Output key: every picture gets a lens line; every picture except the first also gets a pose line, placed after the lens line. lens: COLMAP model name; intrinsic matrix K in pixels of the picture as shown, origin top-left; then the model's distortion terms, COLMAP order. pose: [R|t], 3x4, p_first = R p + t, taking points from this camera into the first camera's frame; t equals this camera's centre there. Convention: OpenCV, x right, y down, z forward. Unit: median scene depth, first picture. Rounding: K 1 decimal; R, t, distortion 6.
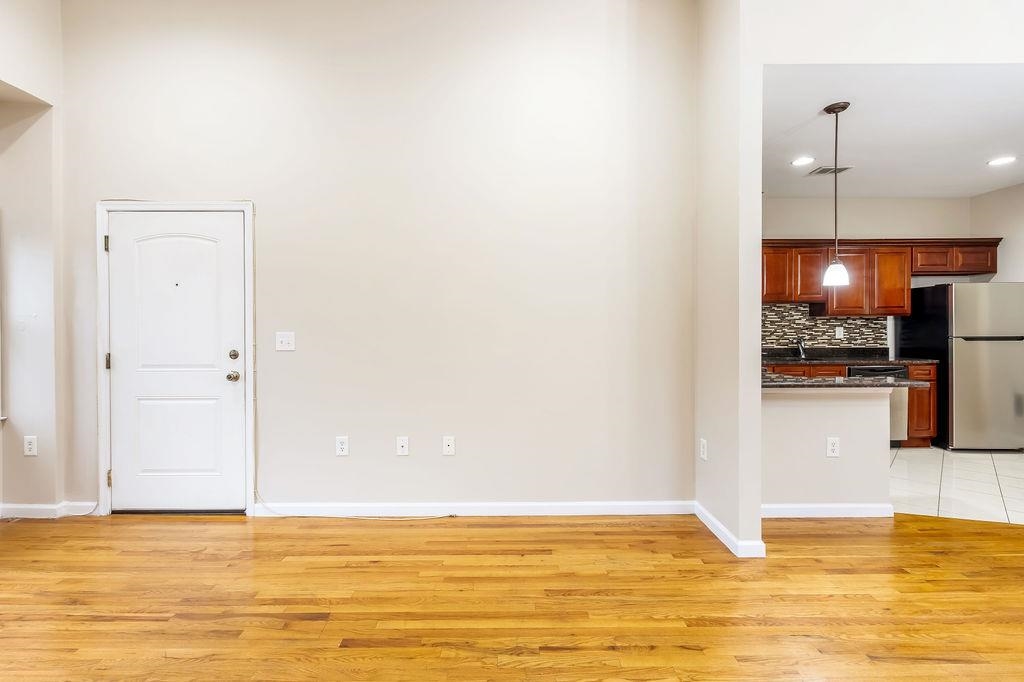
lens RADIAL K [[459.5, 0, 513.0], [0, 459.5, 329.2], [0, 0, 1]] dist [0.000101, -0.000401]
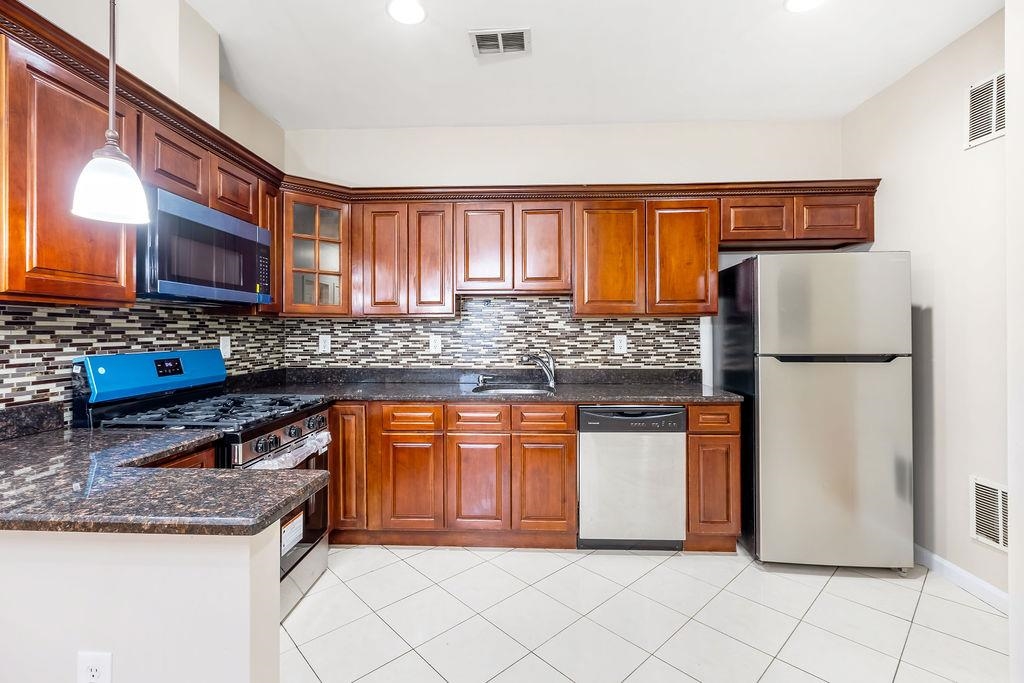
lens RADIAL K [[459.5, 0, 513.0], [0, 459.5, 329.7], [0, 0, 1]] dist [0.000101, -0.000401]
pose [[0.998661, 0.003210, -0.051638, 0.599414], [-0.003766, 0.999936, -0.010663, -0.004695], [0.051601, 0.010843, 0.998609, 0.384112]]
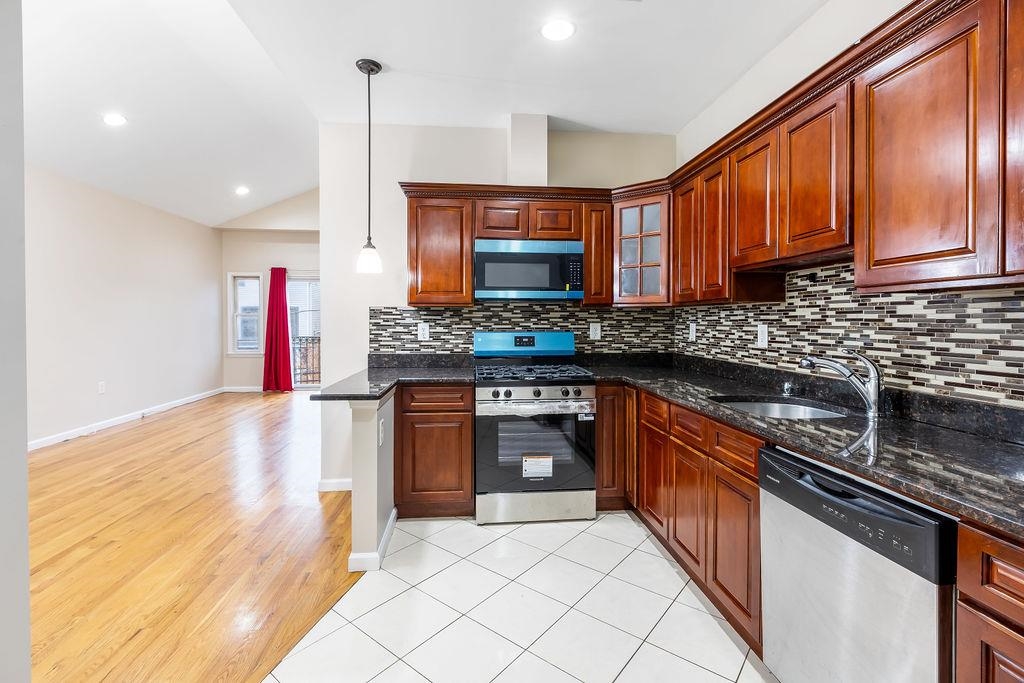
lens RADIAL K [[459.5, 0, 513.0], [0, 459.5, 329.7], [0, 0, 1]] dist [0.000101, -0.000401]
pose [[0.092450, 0.026144, -0.995374, 0.923152], [-0.009583, 0.999632, 0.025366, -0.007982], [0.995671, 0.007193, 0.092666, 0.691082]]
